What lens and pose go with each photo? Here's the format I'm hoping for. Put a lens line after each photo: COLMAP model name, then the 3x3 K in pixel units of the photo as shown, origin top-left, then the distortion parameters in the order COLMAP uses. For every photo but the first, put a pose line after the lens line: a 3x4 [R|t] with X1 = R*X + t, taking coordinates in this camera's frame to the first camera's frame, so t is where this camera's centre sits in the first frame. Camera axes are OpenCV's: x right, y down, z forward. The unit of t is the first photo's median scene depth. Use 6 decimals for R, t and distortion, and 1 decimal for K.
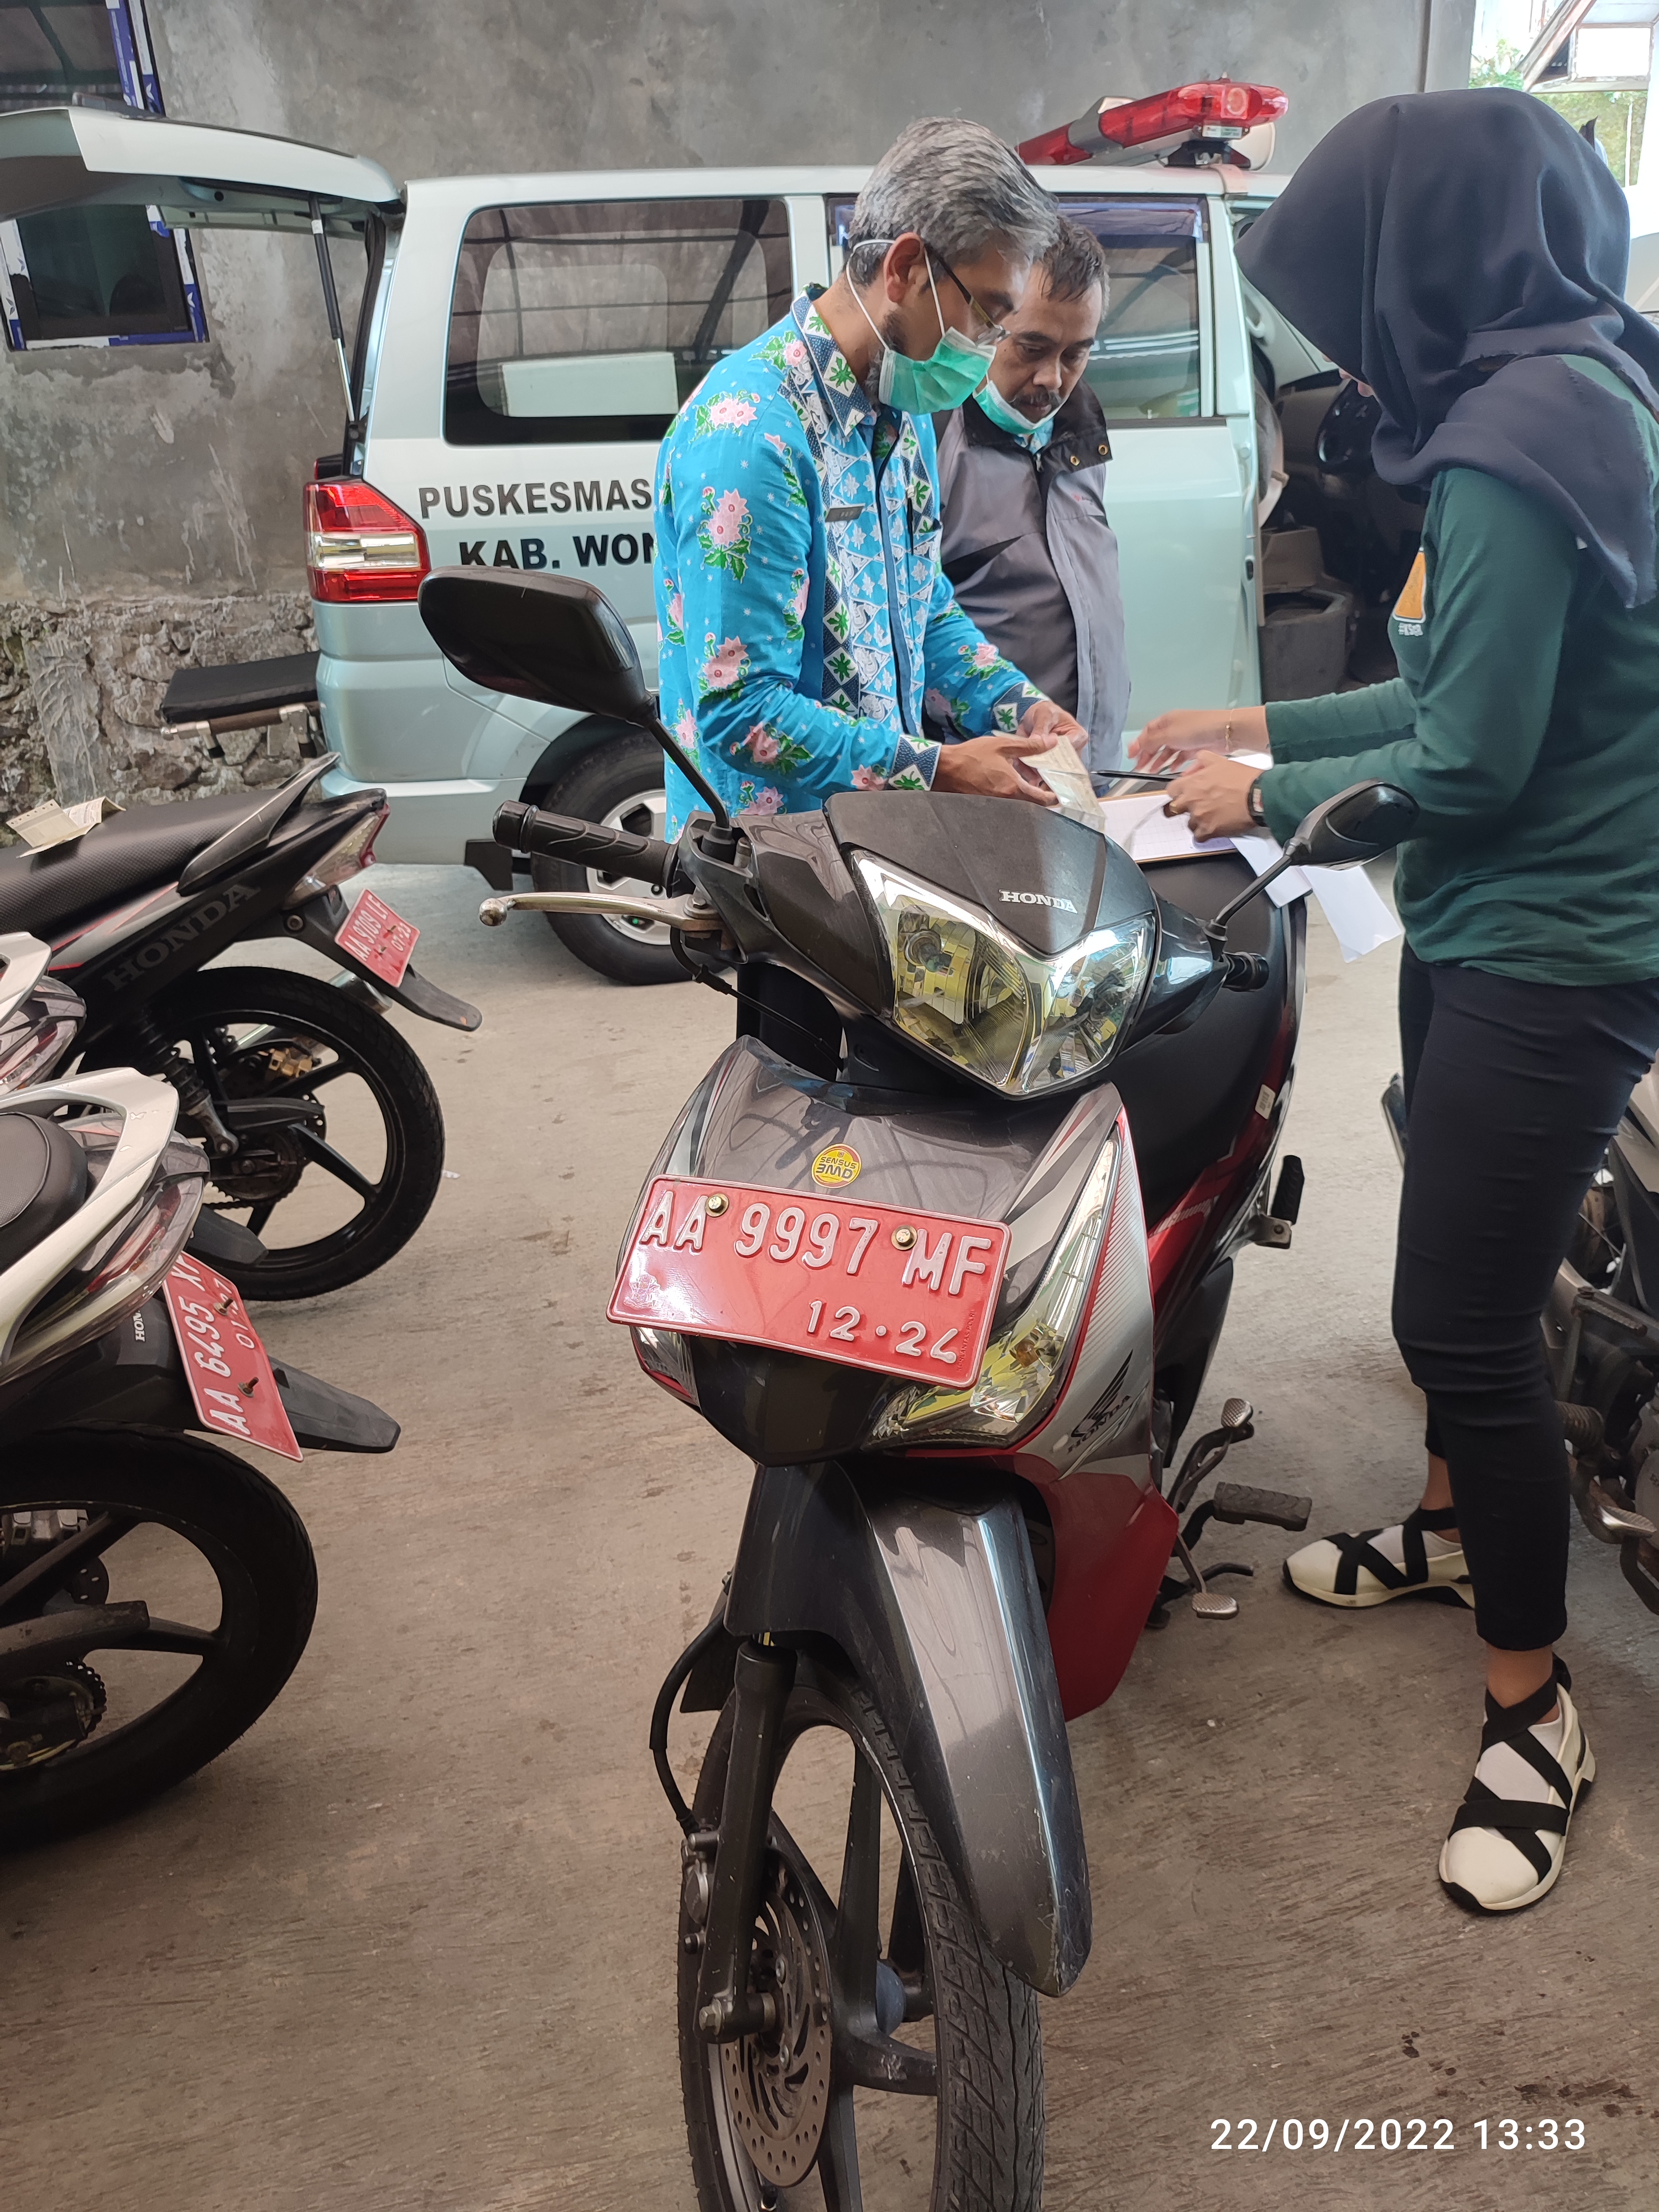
lens RADIAL K [[1624.2, 0, 829.1], [0, 1624.2, 1109.2], [0, 0, 1]] dist [0.004462, -0.012678]
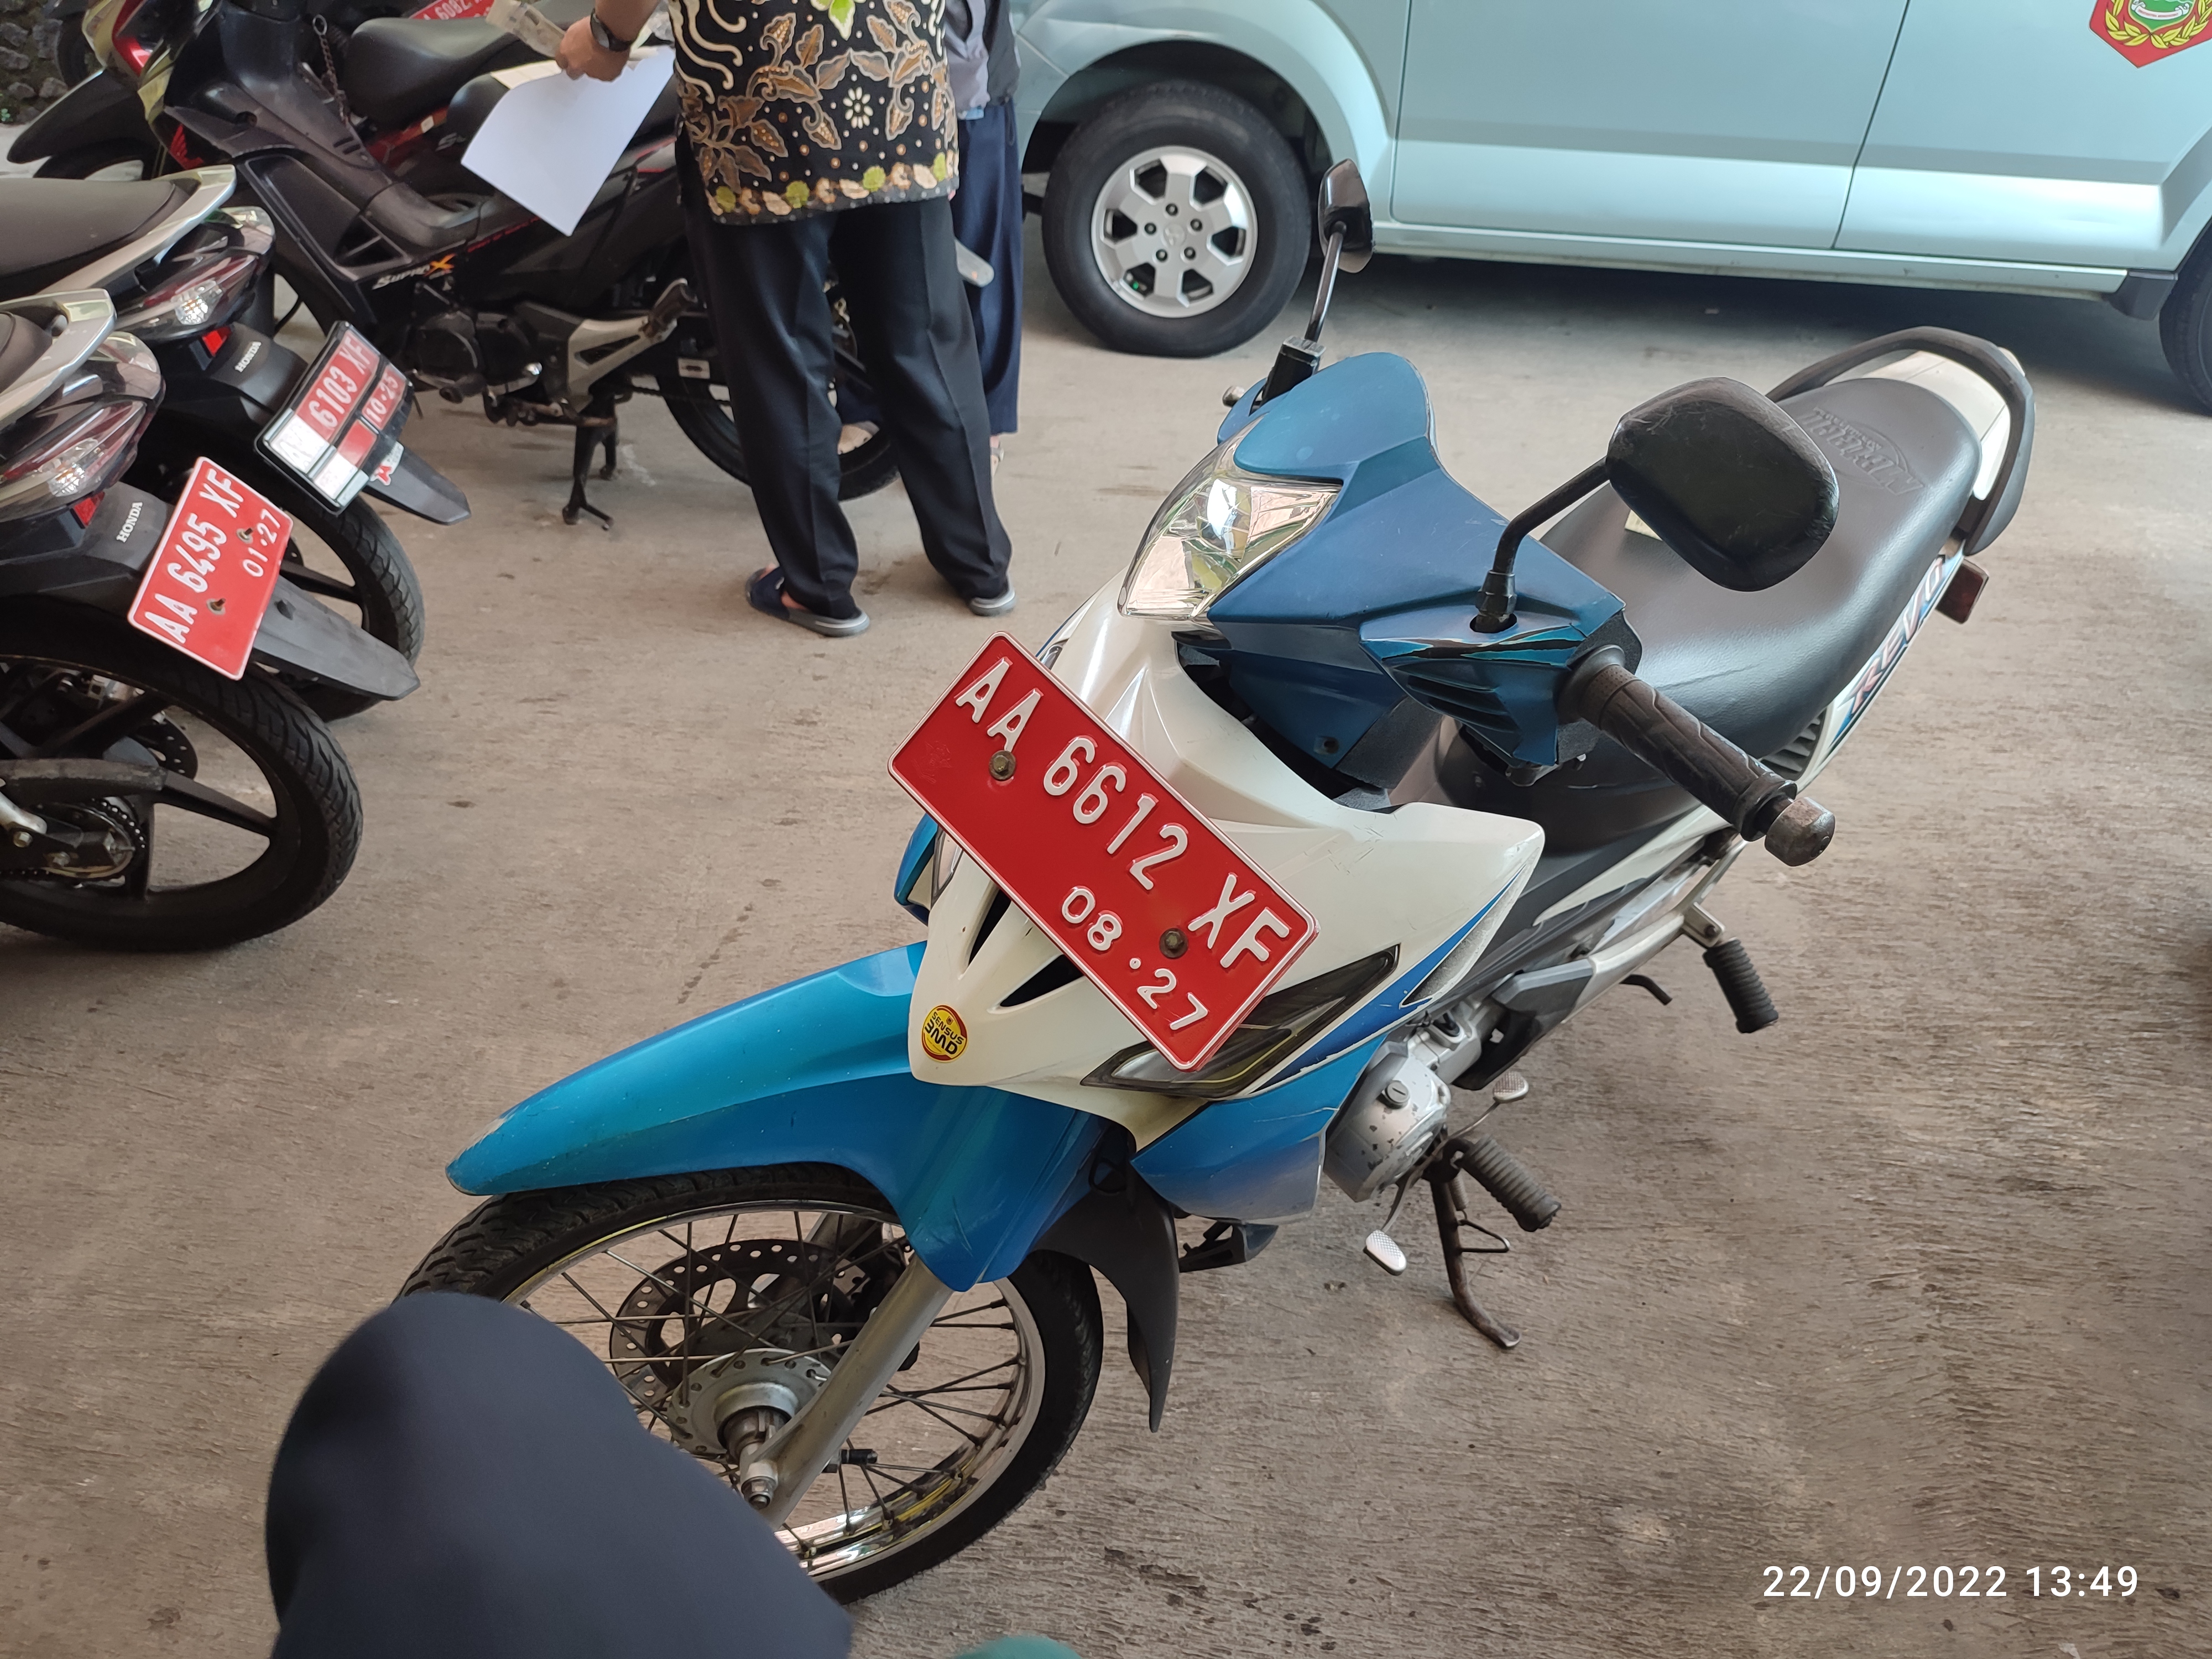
lens RADIAL K [[1624.2, 0, 1106.2], [0, 1624.2, 830.4], [0, 0, 1]] dist [0.004462, -0.012678]
pose [[0.934555, 0.259206, -0.243762, 0.483052], [-0.206031, 0.952748, 0.223212, -0.052811], [0.290101, -0.158381, 0.943799, 0.086113]]
